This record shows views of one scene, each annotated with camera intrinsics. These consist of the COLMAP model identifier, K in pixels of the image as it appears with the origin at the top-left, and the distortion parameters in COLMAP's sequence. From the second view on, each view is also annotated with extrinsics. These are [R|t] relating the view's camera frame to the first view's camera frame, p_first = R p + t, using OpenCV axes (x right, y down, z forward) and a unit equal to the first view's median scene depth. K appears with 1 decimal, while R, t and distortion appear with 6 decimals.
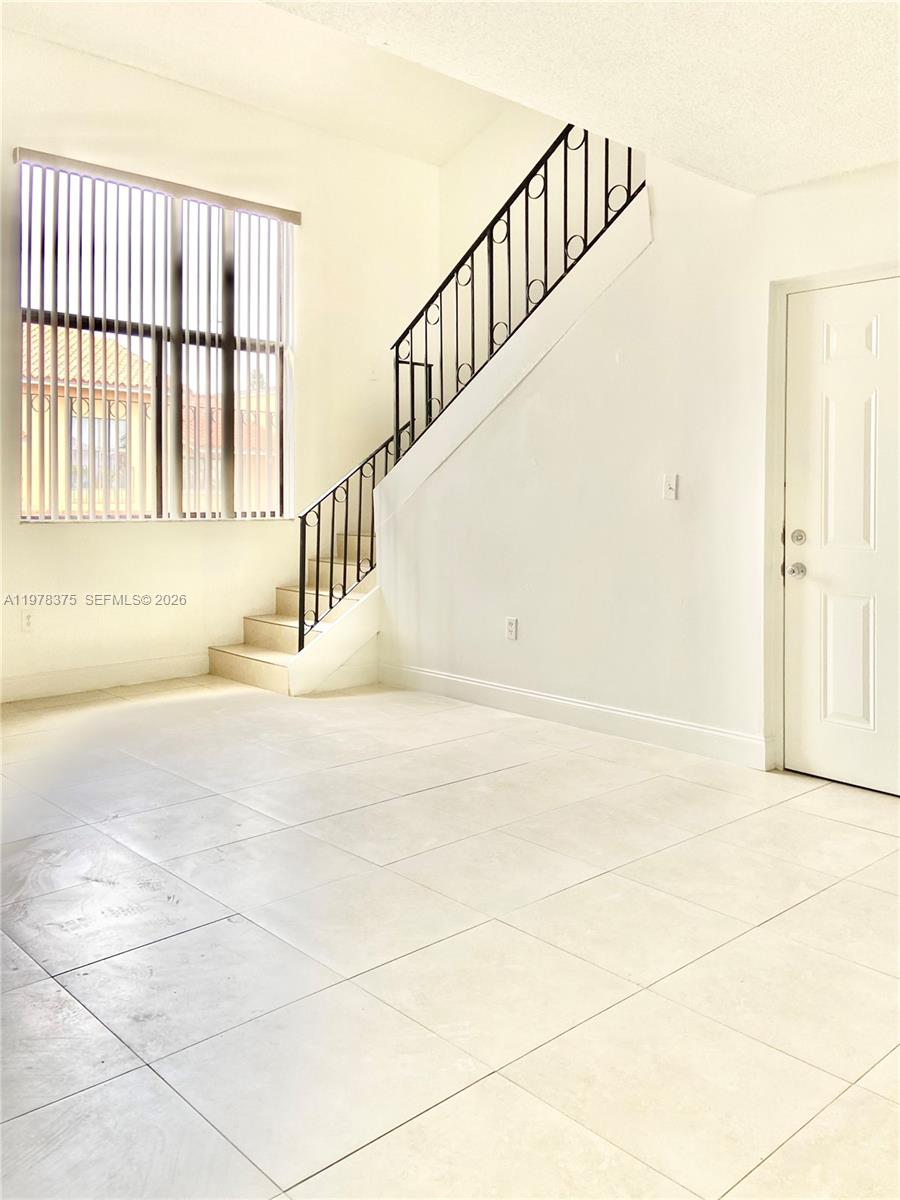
lens RADIAL K [[1007.9, 0, 456.1], [0, 1007.9, 507.5], [0, 0, 1]] dist [0.103630, 0.001850]
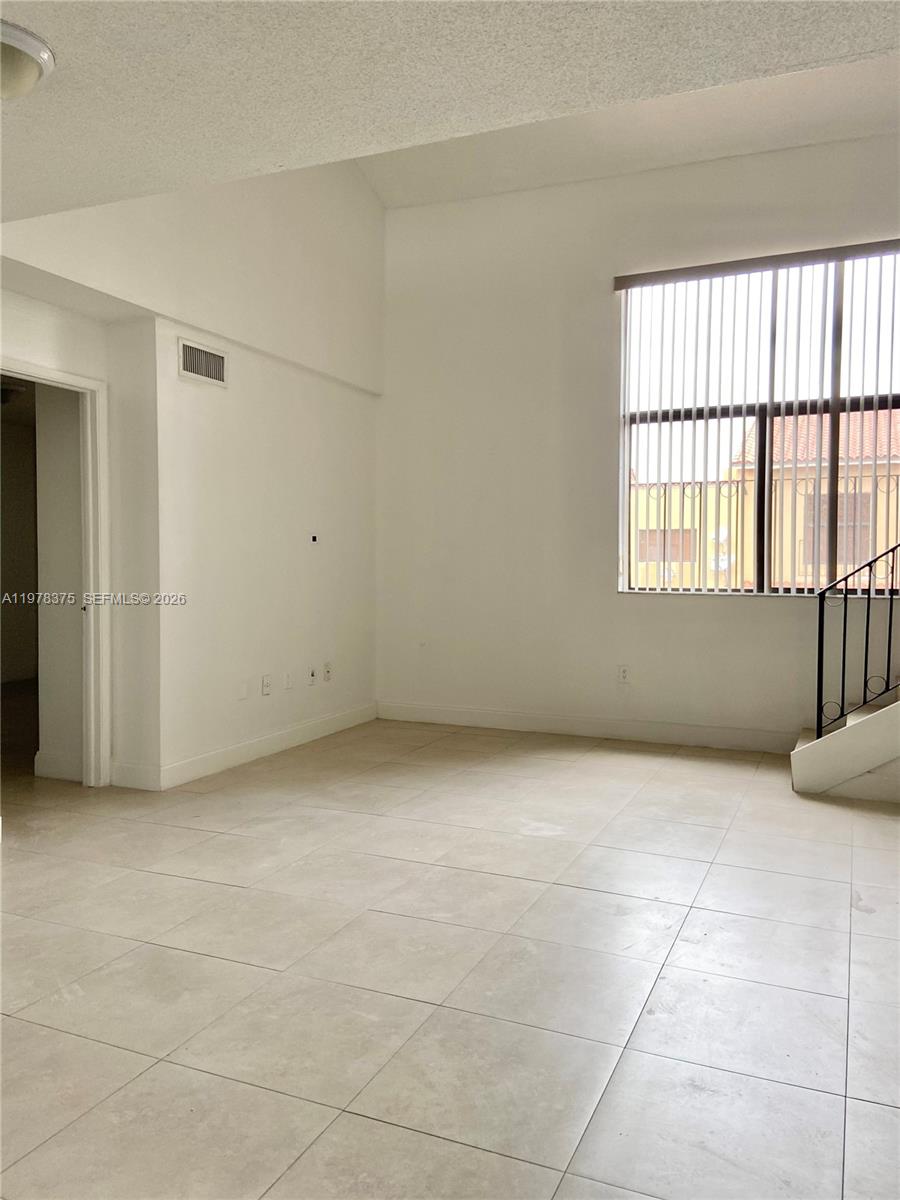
lens RADIAL K [[894.5, 0, 449.4], [0, 894.5, 598.8], [0, 0, 1]] dist [0.059297, -0.017585]
pose [[0.375986, 0.028682, -0.926181, 0.437607], [-0.022319, 0.999511, 0.021893, 0.003886], [0.926356, 0.012440, 0.376443, 0.382783]]
